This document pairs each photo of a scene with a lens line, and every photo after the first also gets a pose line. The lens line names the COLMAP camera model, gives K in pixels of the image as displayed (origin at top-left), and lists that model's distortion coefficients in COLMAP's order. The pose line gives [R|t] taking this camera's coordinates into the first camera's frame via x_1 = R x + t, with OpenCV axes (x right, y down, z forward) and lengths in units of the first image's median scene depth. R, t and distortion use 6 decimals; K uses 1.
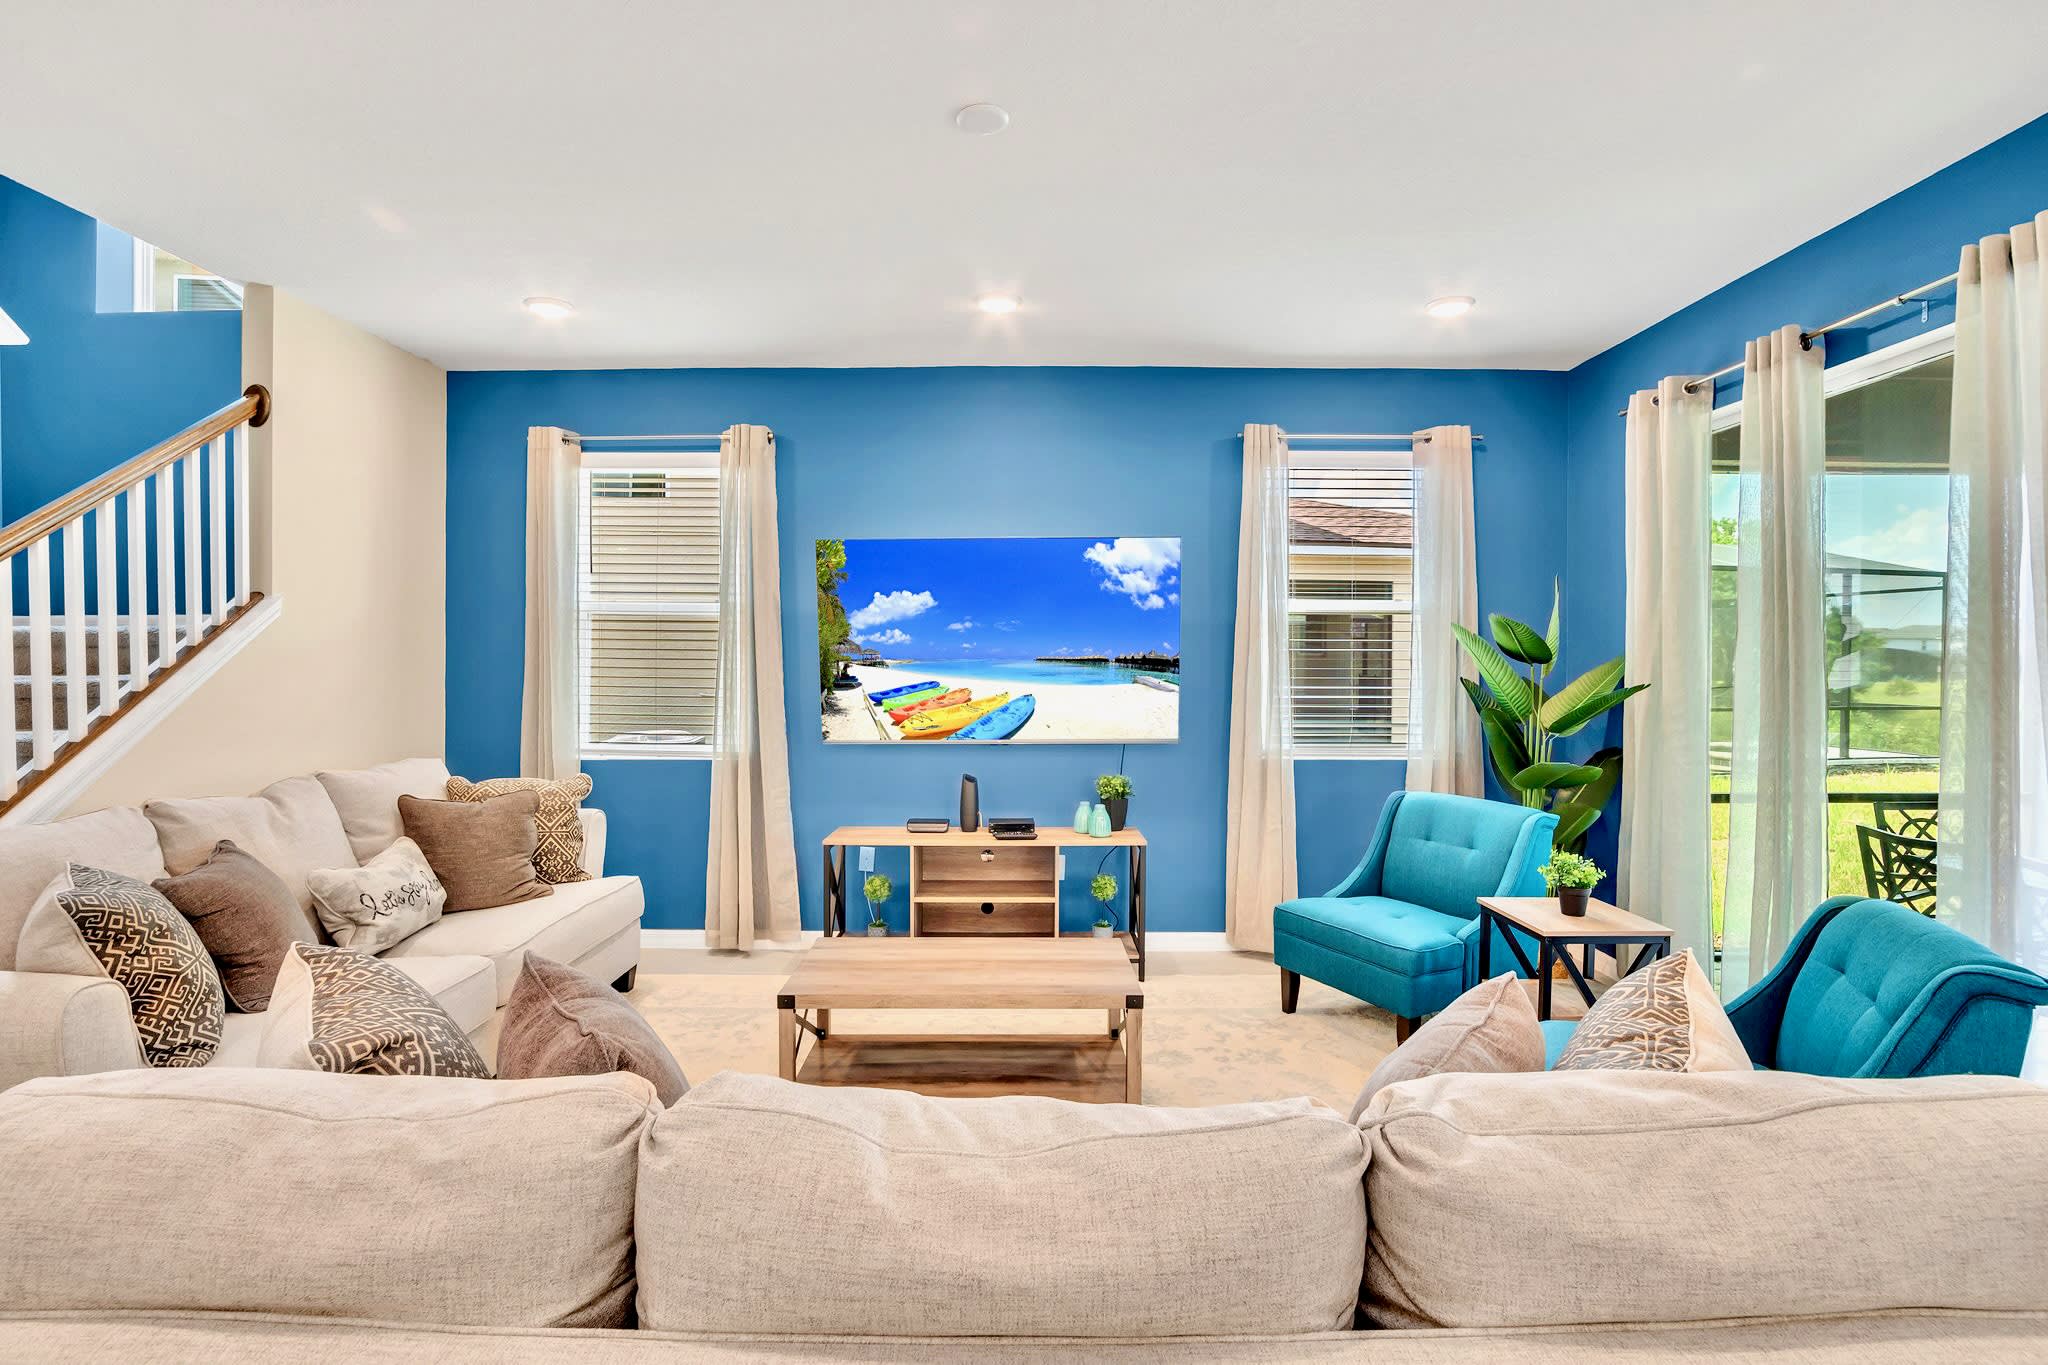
lens RADIAL K [[947.2, 0, 1010.4], [0, 947.2, 664.3], [0, 0, 1]] dist [-0.031819, 0.001944]
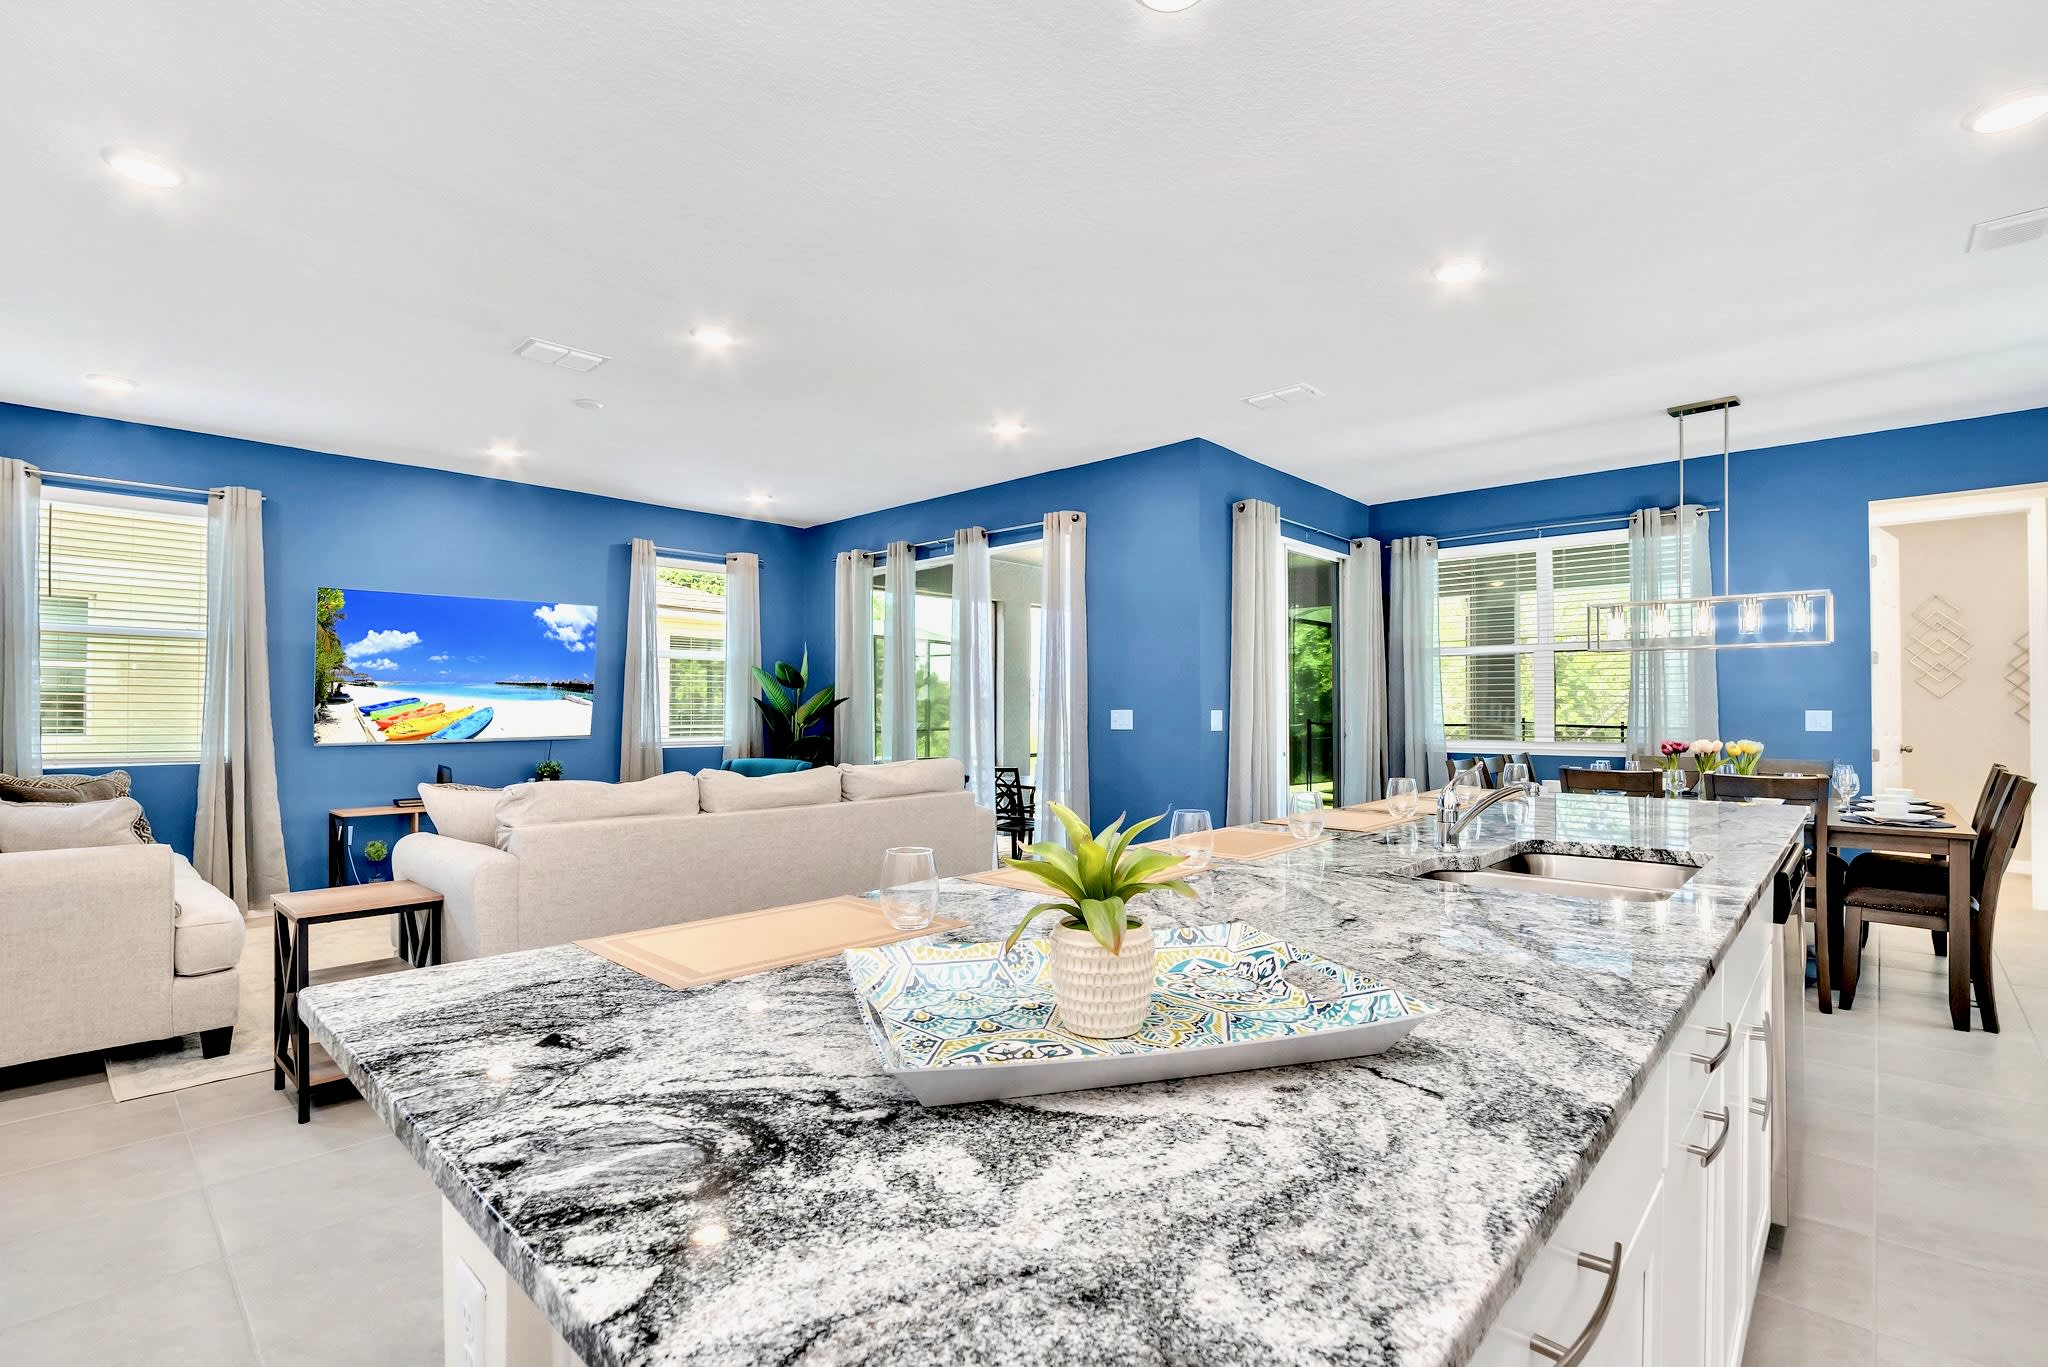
lens RADIAL K [[947.2, 0, 1004.9], [0, 947.2, 682.1], [0, 0, 1]] dist [-0.031819, 0.001944]
pose [[0.684761, 0.016543, 0.728580, -0.485863], [0.005780, 0.999588, -0.028129, 0.038813], [-0.728745, 0.023473, 0.684383, -0.551484]]
